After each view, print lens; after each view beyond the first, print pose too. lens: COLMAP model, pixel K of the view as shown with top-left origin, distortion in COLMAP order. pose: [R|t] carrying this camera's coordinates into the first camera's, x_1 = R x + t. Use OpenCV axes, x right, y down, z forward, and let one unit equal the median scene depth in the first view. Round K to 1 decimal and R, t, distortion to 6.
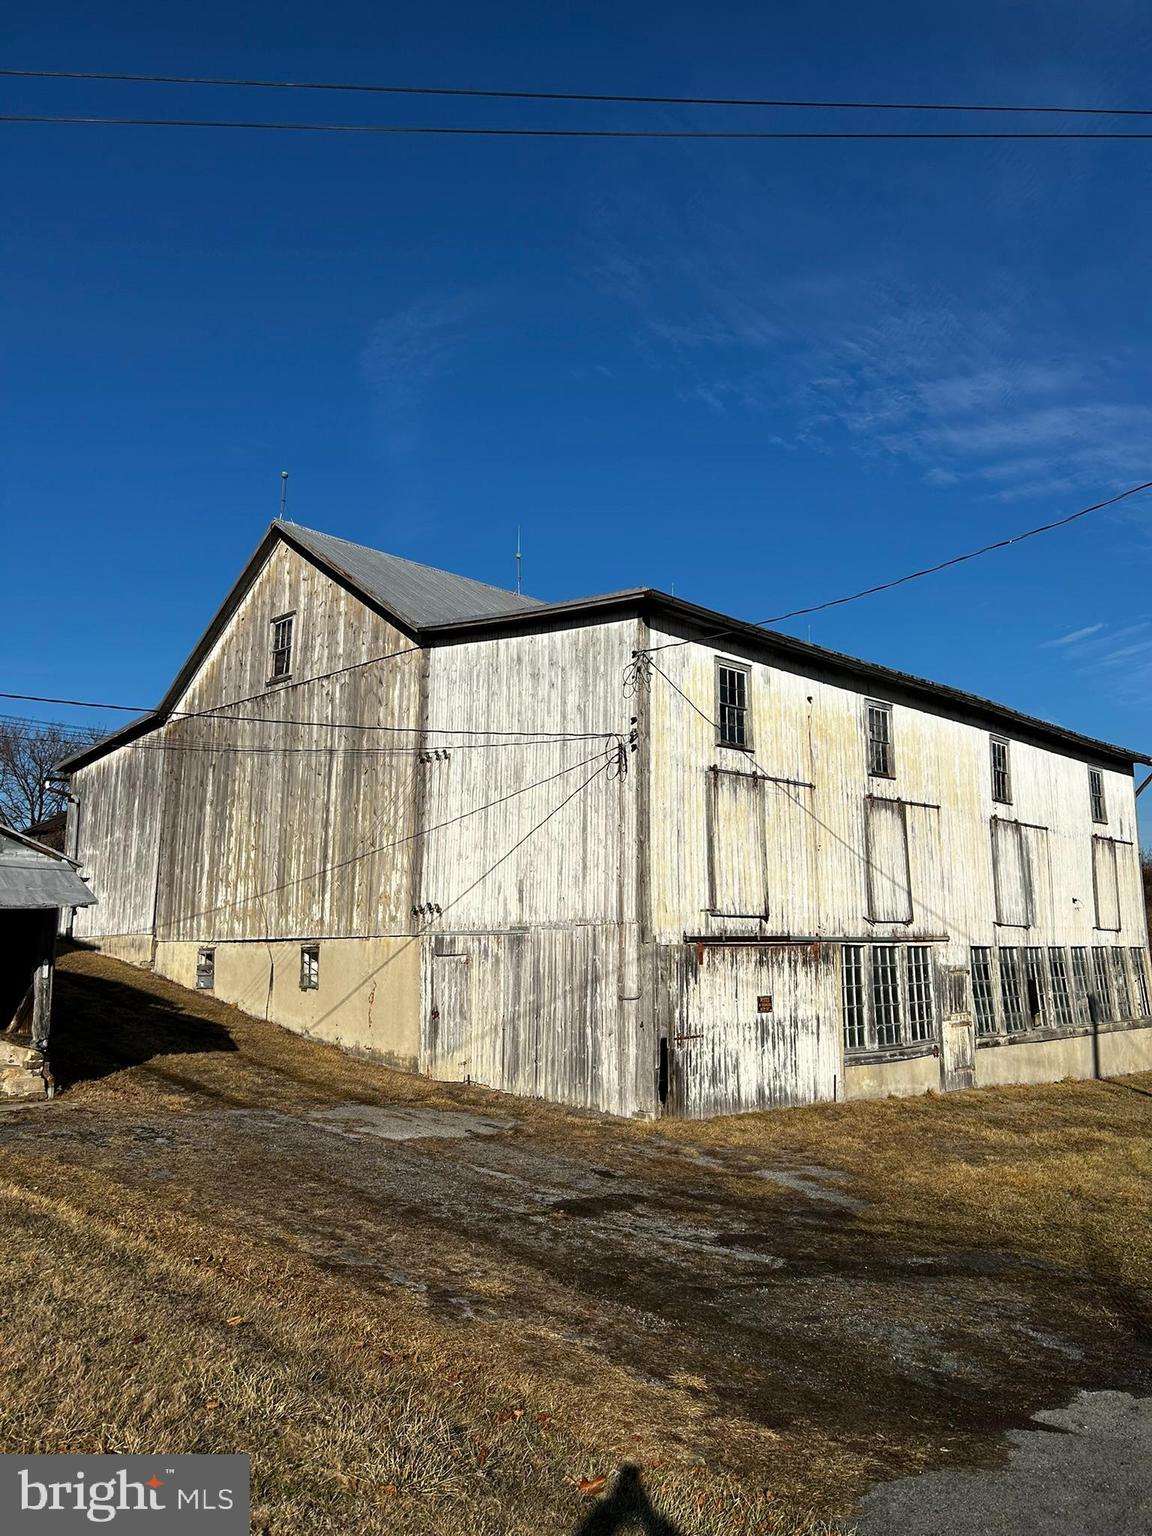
lens RADIAL K [[1156.9, 0, 562.6], [0, 1156.9, 773.1], [0, 0, 1]] dist [0.084937, -0.112687]
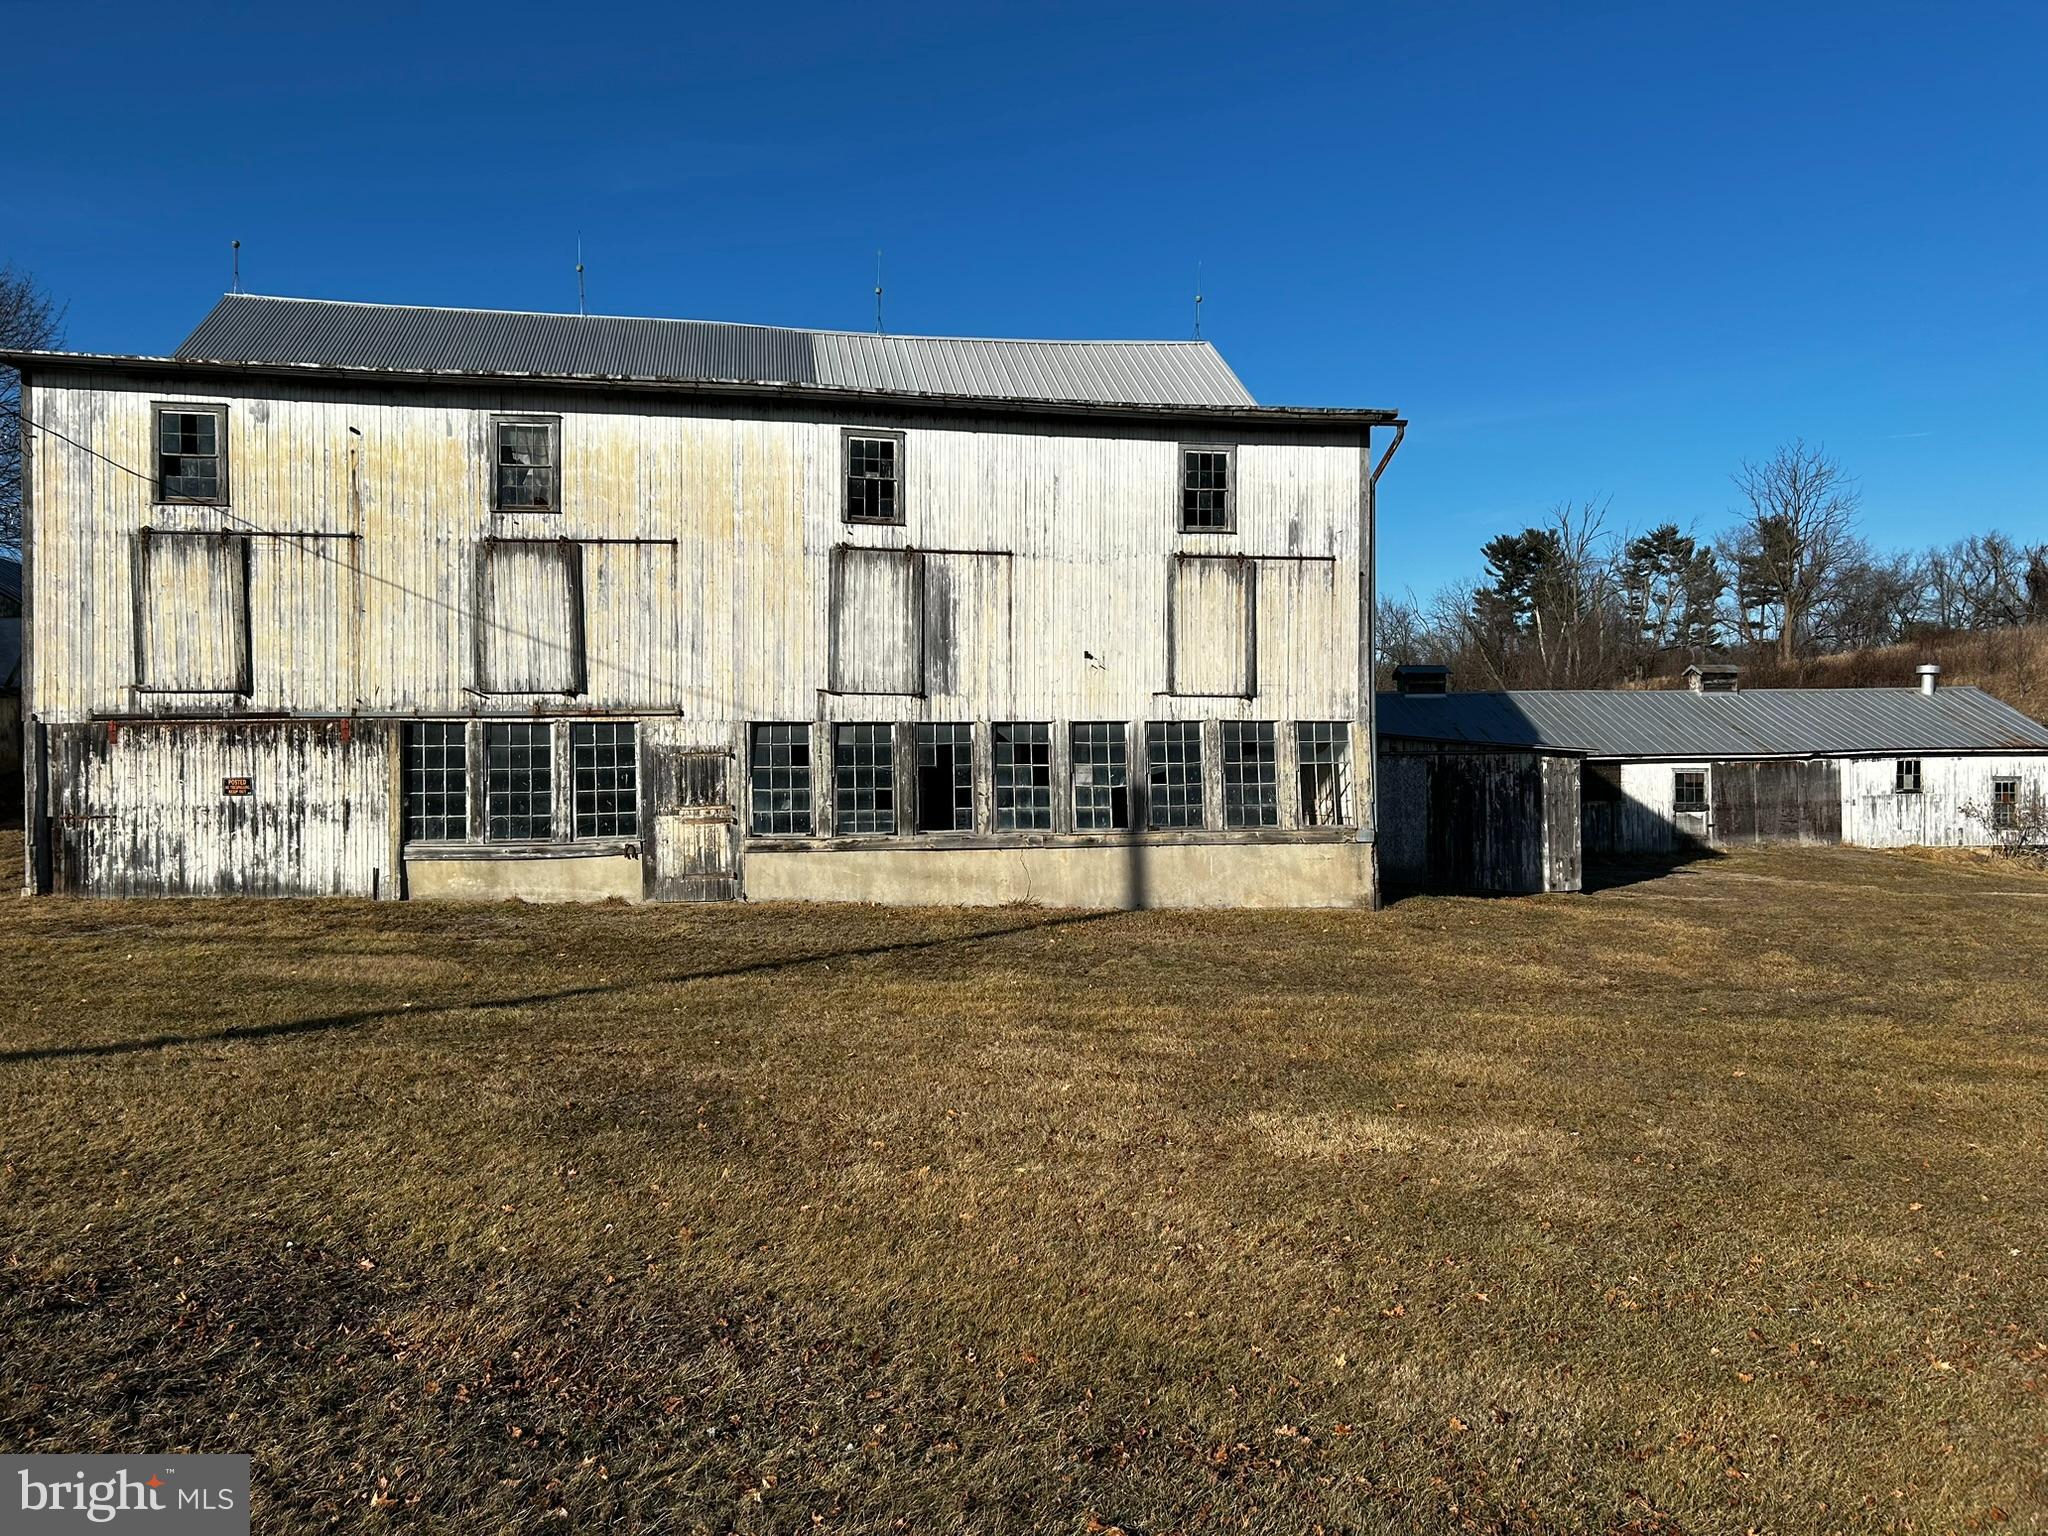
lens RADIAL K [[1542.5, 0, 1051.1], [0, 1542.5, 781.9], [0, 0, 1]] dist [0.084937, -0.112687]
pose [[0.827617, -0.001903, -0.561290, 1.253623], [0.091628, 0.987038, 0.131758, 0.083378], [0.553764, -0.160475, 0.817064, 0.320366]]
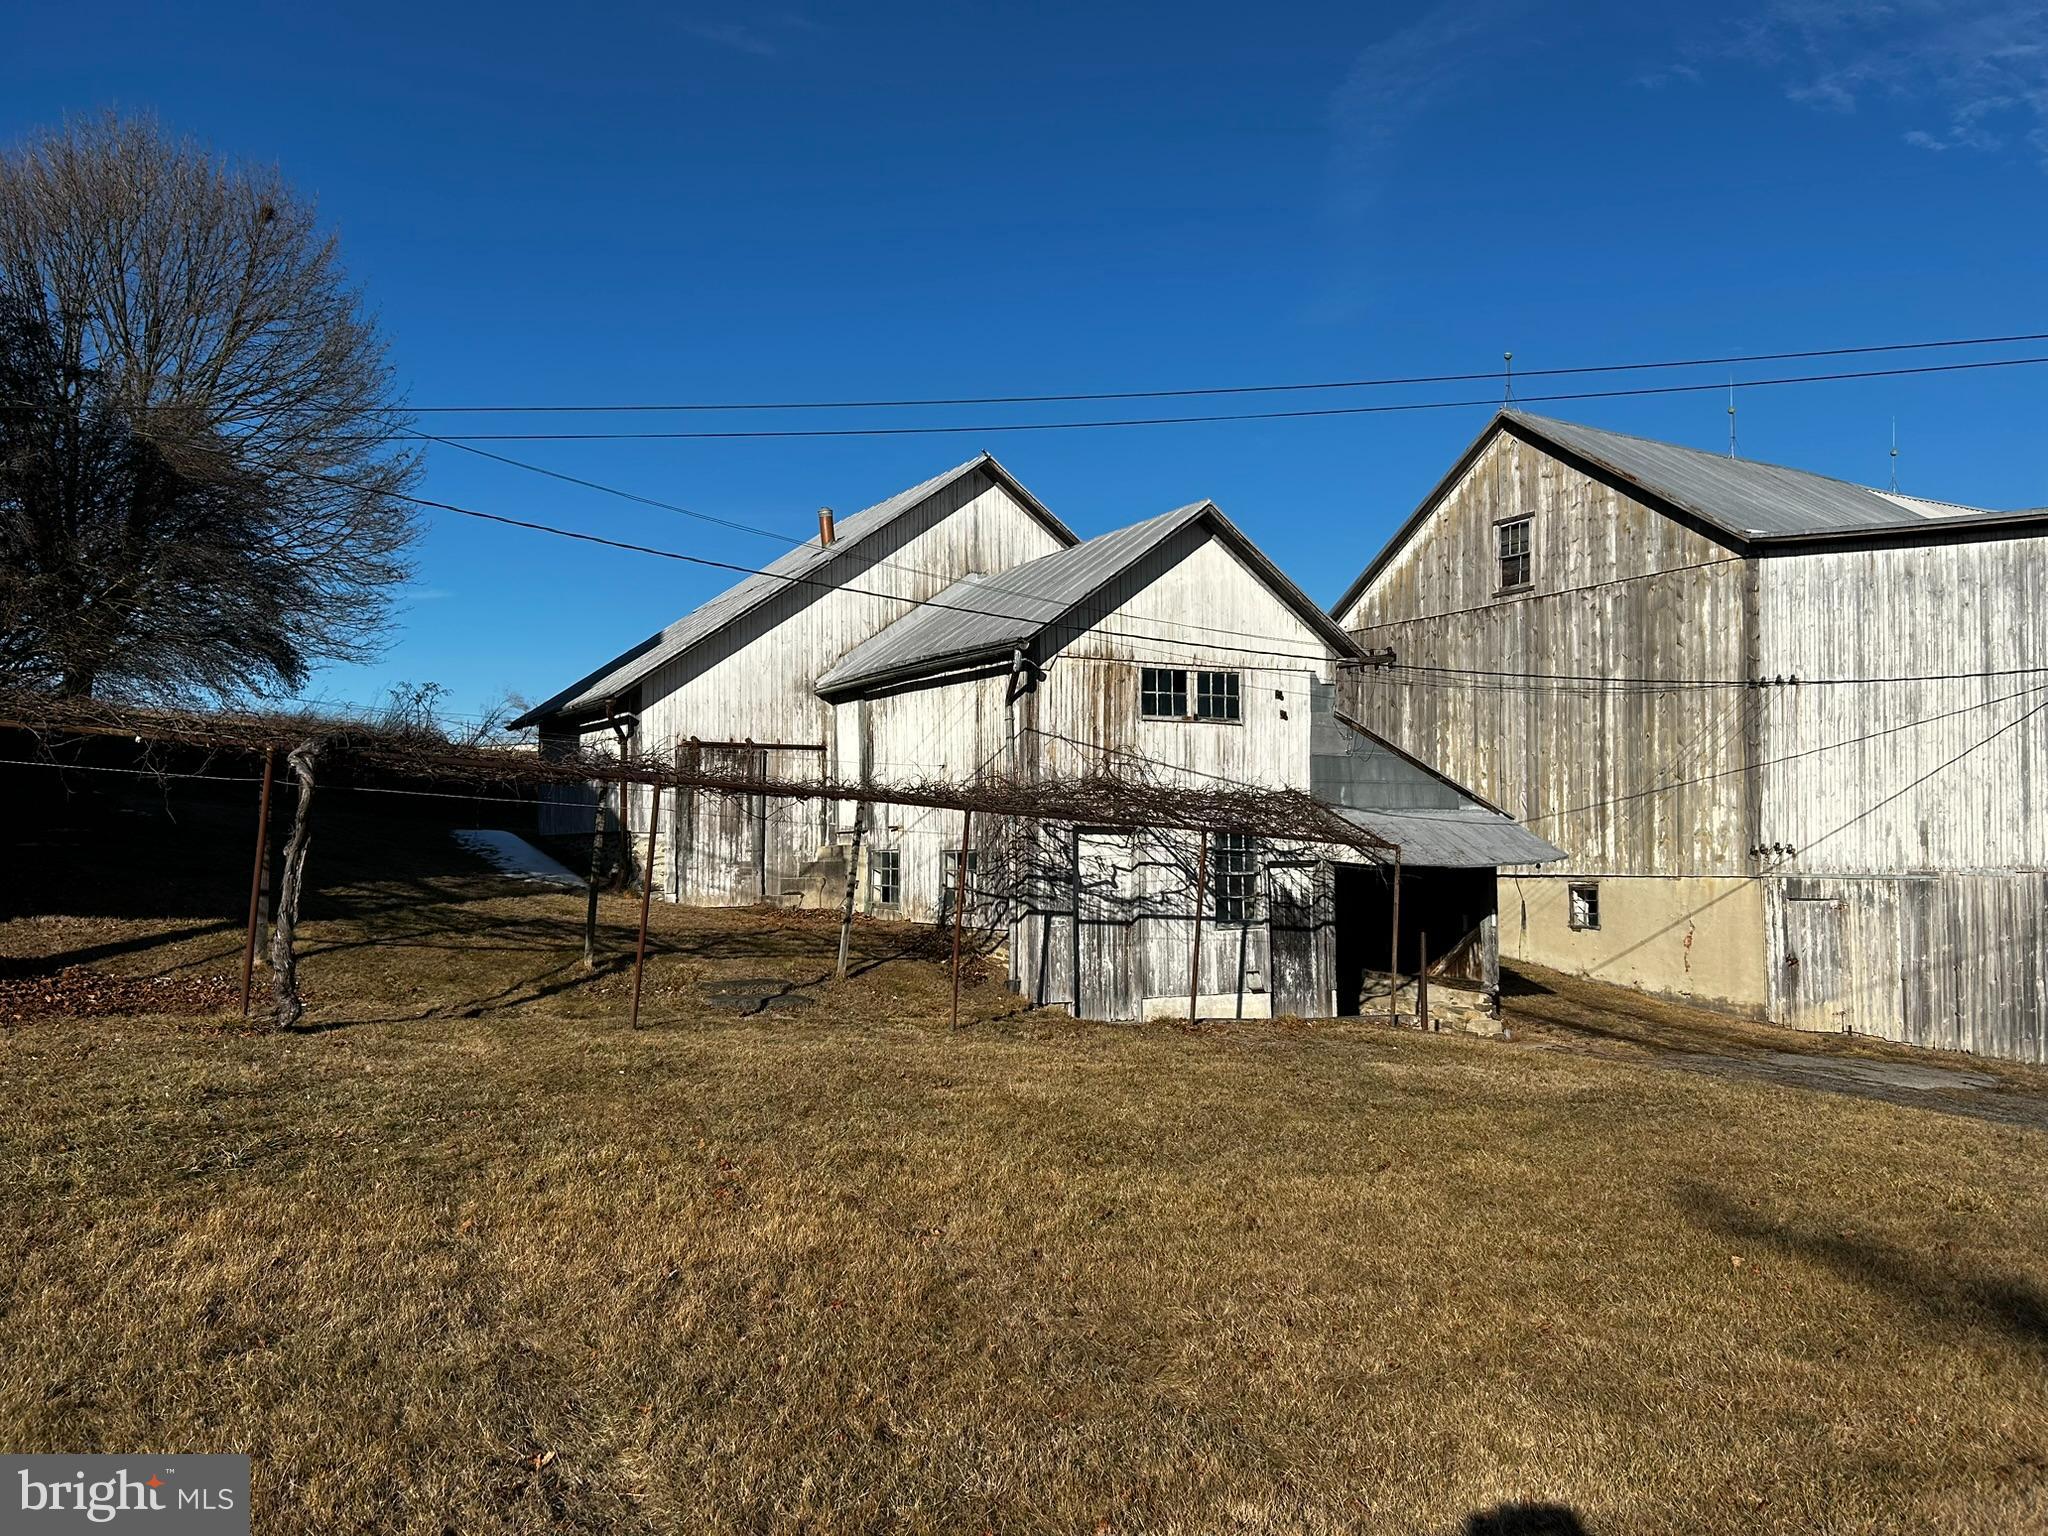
lens RADIAL K [[1542.5, 0, 1035.4], [0, 1542.5, 776.1], [0, 0, 1]] dist [0.084937, -0.112687]
pose [[0.973253, -0.018029, -0.229029, -0.396545], [0.041740, 0.994200, 0.099112, -0.086462], [0.225914, -0.106020, 0.968361, -0.323367]]
